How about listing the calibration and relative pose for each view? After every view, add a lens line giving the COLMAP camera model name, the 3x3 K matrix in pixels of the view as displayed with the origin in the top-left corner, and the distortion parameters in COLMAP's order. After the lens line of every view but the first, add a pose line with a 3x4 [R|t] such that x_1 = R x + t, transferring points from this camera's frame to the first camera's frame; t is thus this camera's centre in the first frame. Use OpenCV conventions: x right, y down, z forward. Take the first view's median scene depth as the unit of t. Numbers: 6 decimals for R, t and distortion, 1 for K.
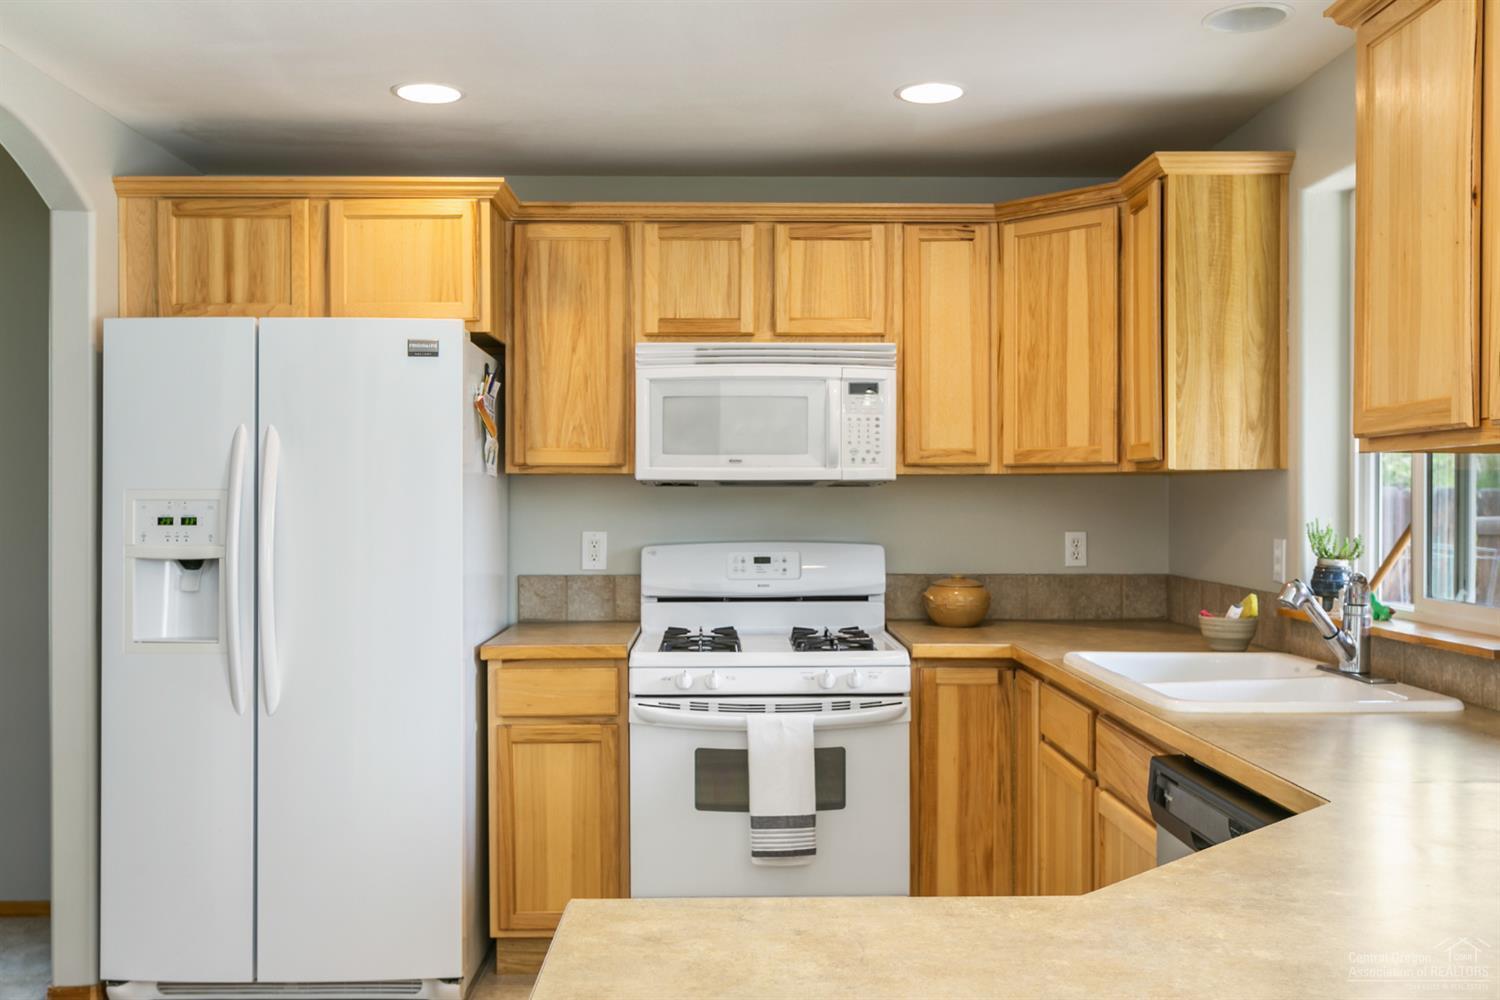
lens RADIAL K [[1391.5, 0, 750.0], [0, 1391.5, 500.0], [0, 0, 1]] dist [-0.002437, -0.002075]
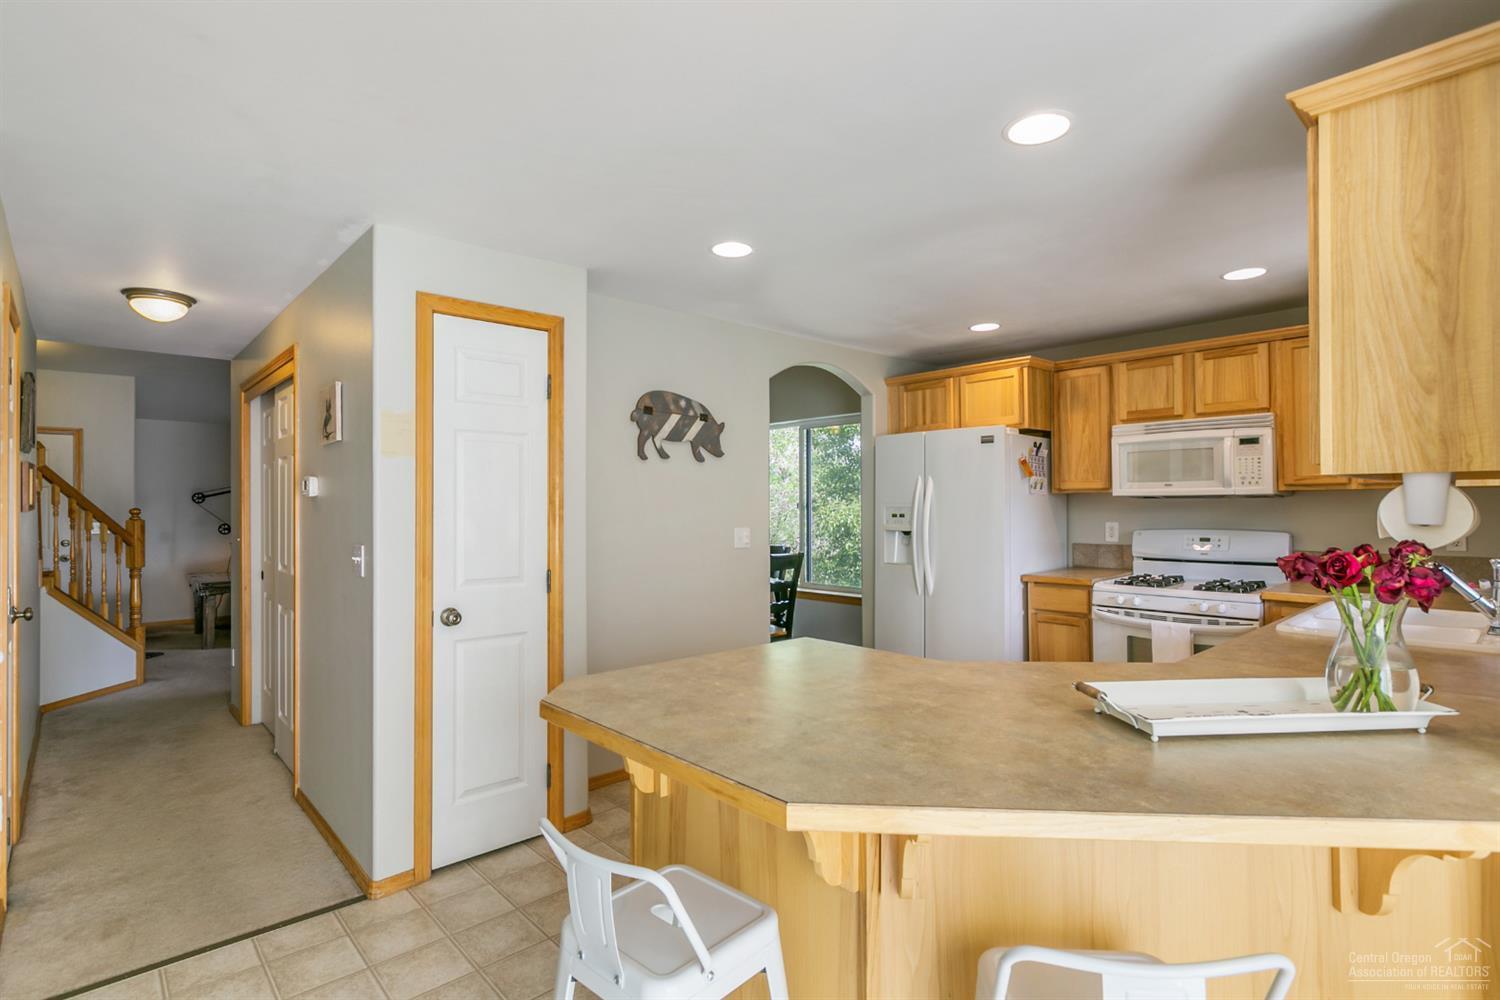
lens RADIAL K [[733.5, 0, 750.0], [0, 733.5, 500.0], [0, 0, 1]] dist [0.001819, 0.000099]
pose [[0.660933, -0.008332, -0.750399, 0.354010], [0.006188, 0.999965, -0.005653, -0.006263], [0.750420, -0.000907, 0.660961, -0.060488]]
